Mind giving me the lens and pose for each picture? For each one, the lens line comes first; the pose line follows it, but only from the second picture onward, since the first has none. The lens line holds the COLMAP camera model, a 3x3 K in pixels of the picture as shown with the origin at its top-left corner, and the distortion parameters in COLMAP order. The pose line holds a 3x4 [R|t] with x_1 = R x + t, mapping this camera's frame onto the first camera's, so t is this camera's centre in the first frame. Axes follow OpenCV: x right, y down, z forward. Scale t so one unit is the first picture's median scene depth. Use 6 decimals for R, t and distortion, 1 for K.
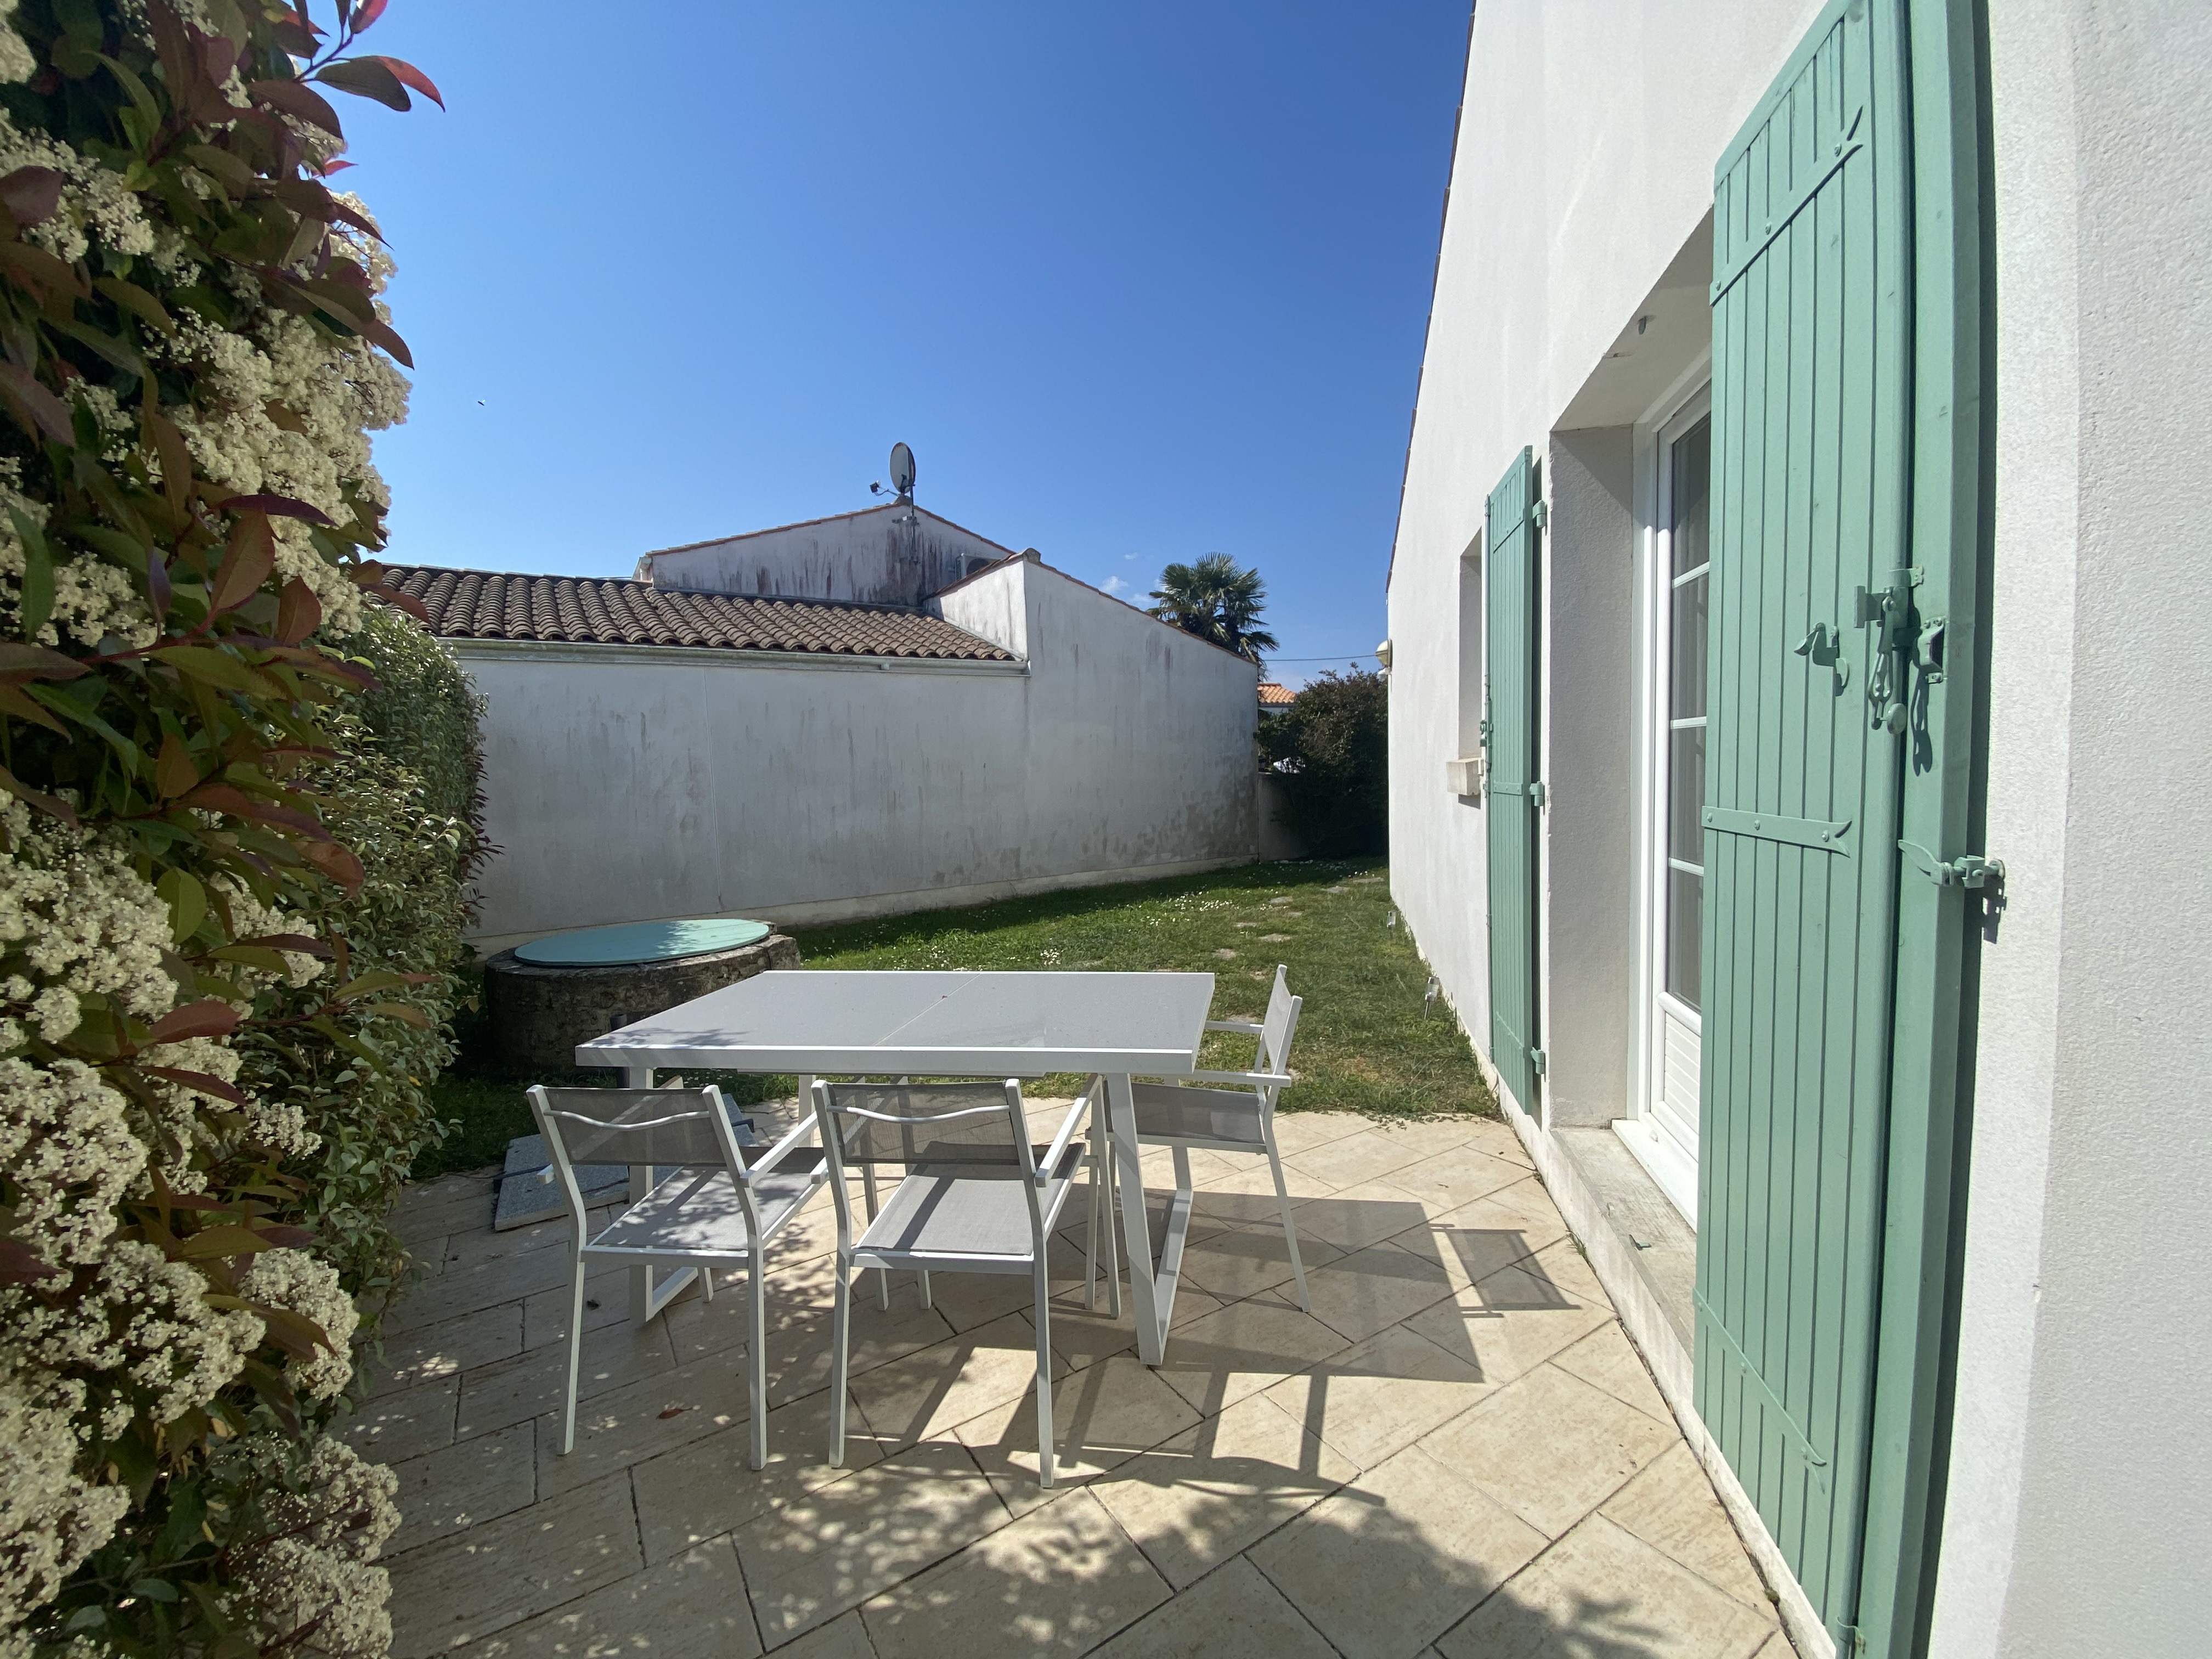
lens RADIAL K [[892.7, 0, 1099.4], [0, 892.7, 836.6], [0, 0, 1]] dist [0.019376, -0.022054]
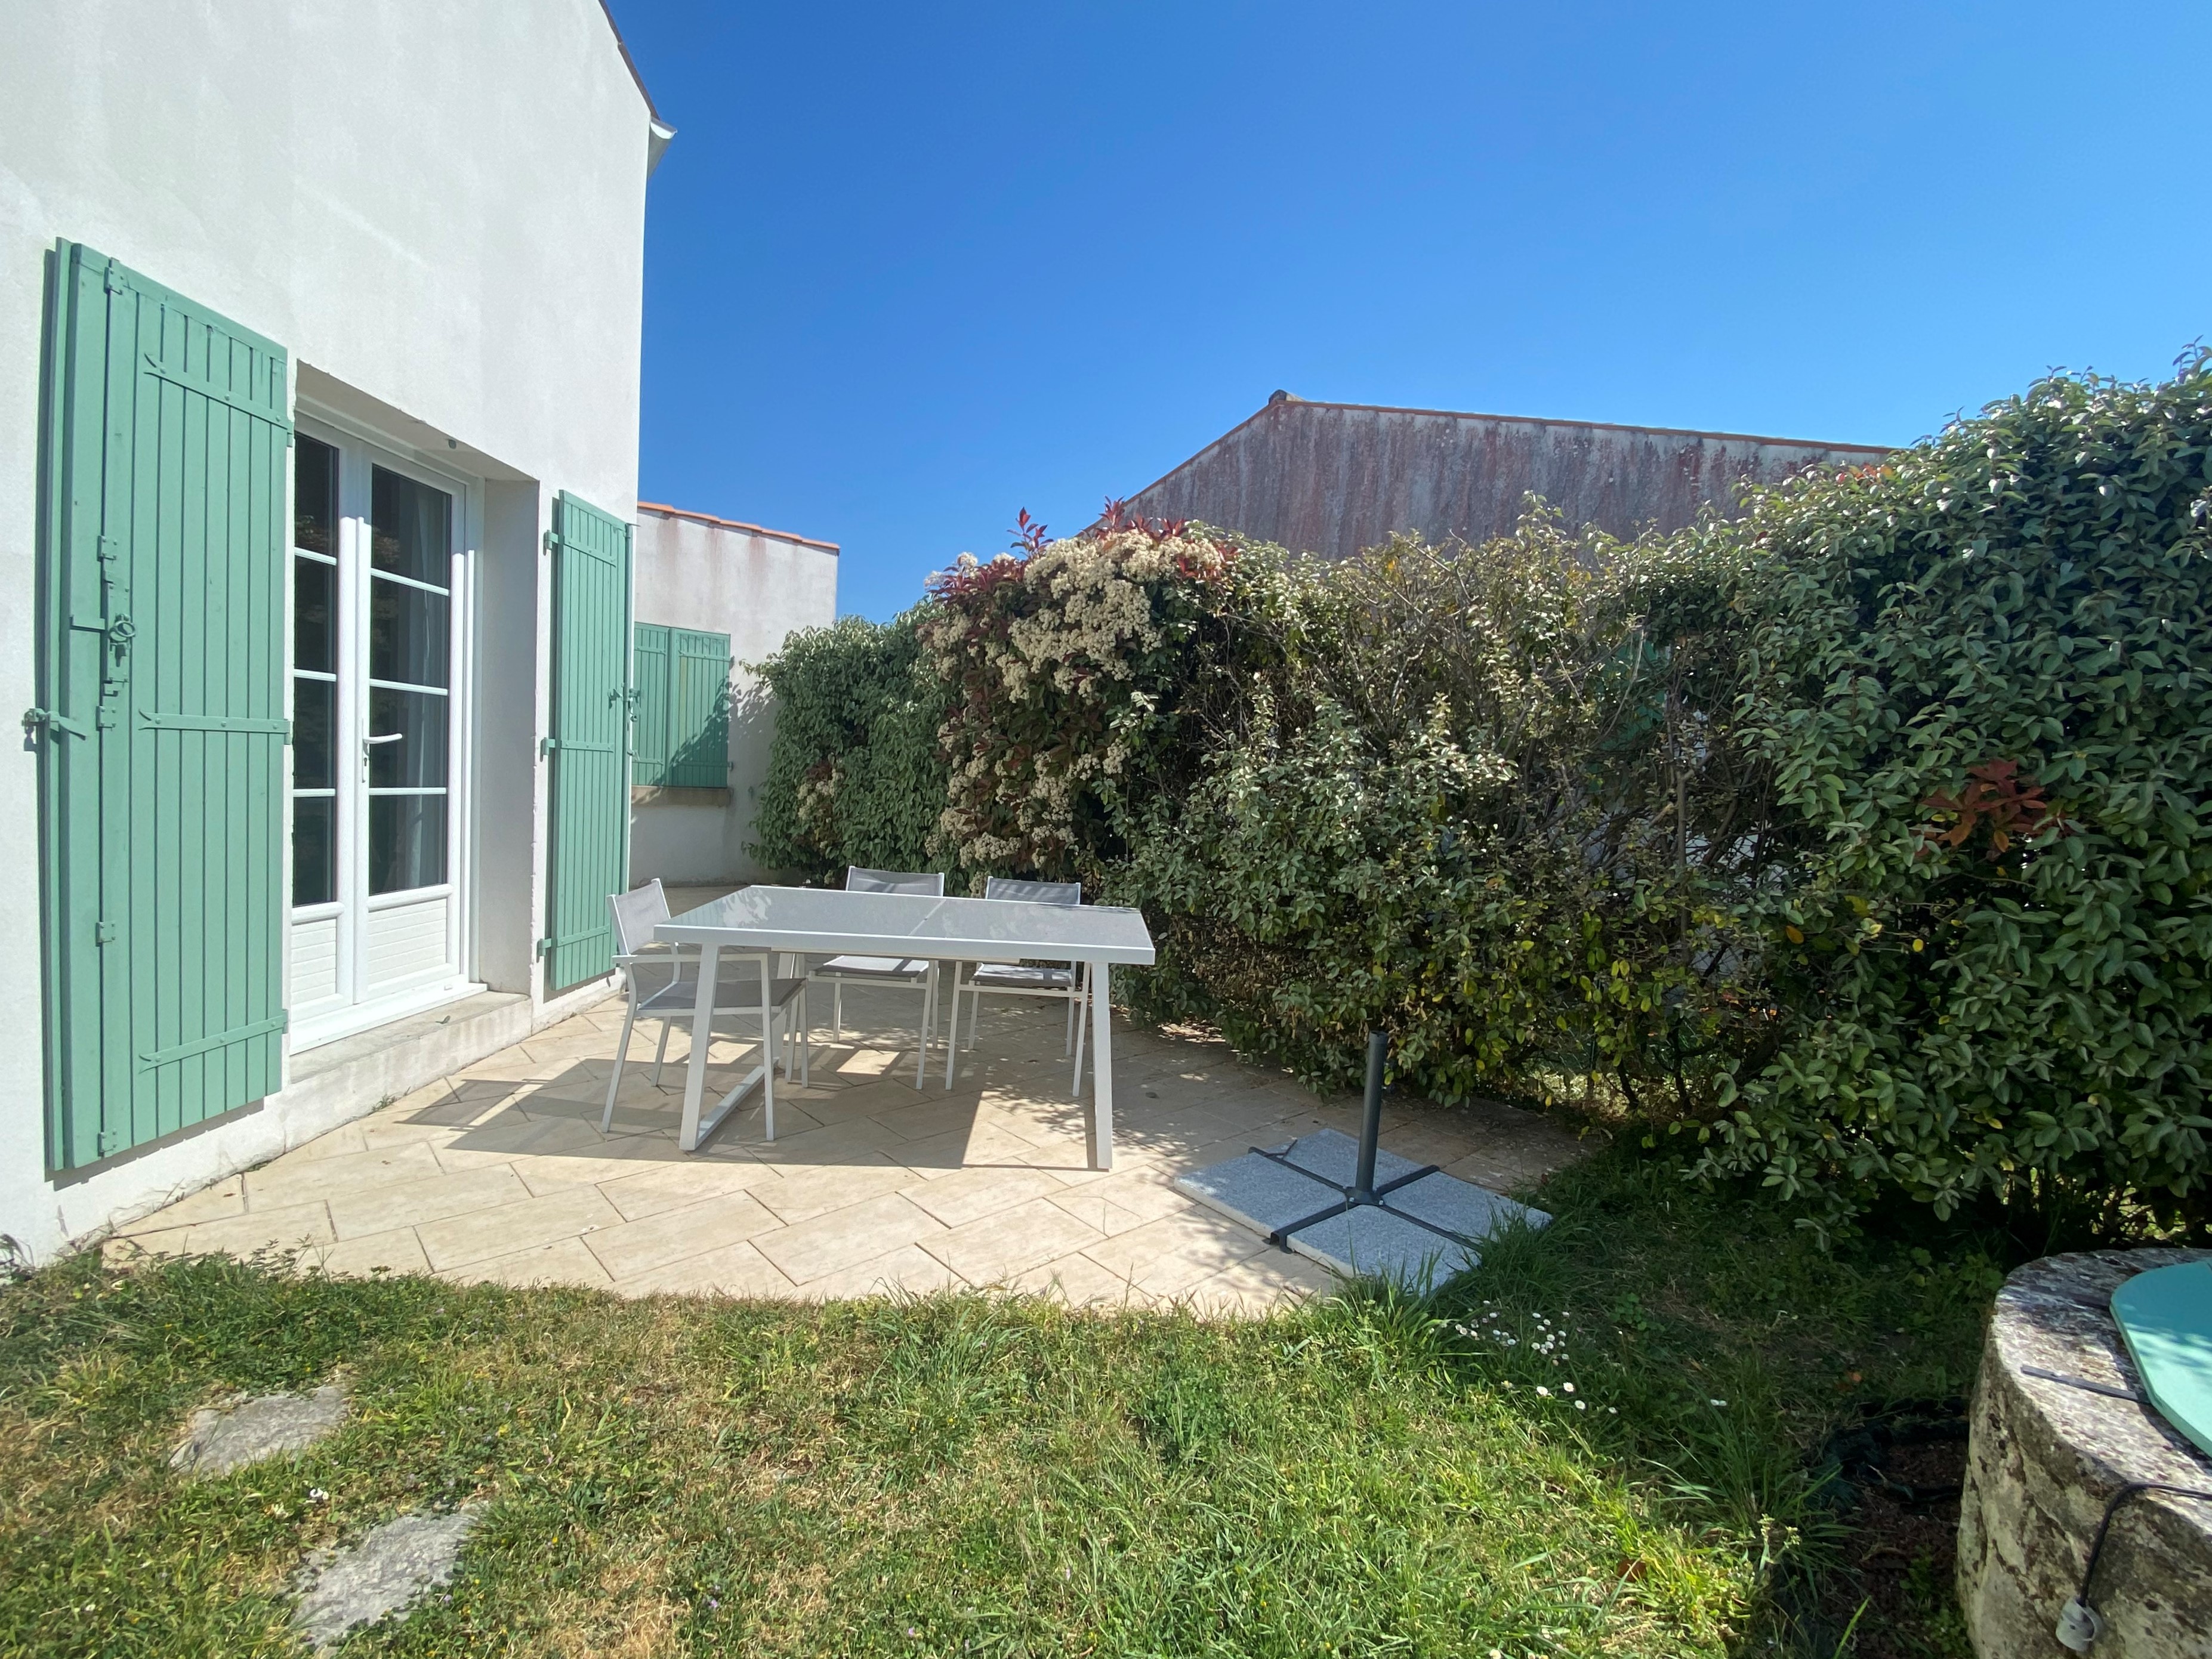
lens RADIAL K [[971.0, 0, 1106.7], [0, 971.0, 837.1], [0, 0, 1]] dist [0.012206, -0.017927]
pose [[-0.979397, 0.002386, -0.201929, -0.177198], [-0.027871, 0.988765, 0.146860, -0.135977], [0.200010, 0.149462, -0.968327, 2.582685]]
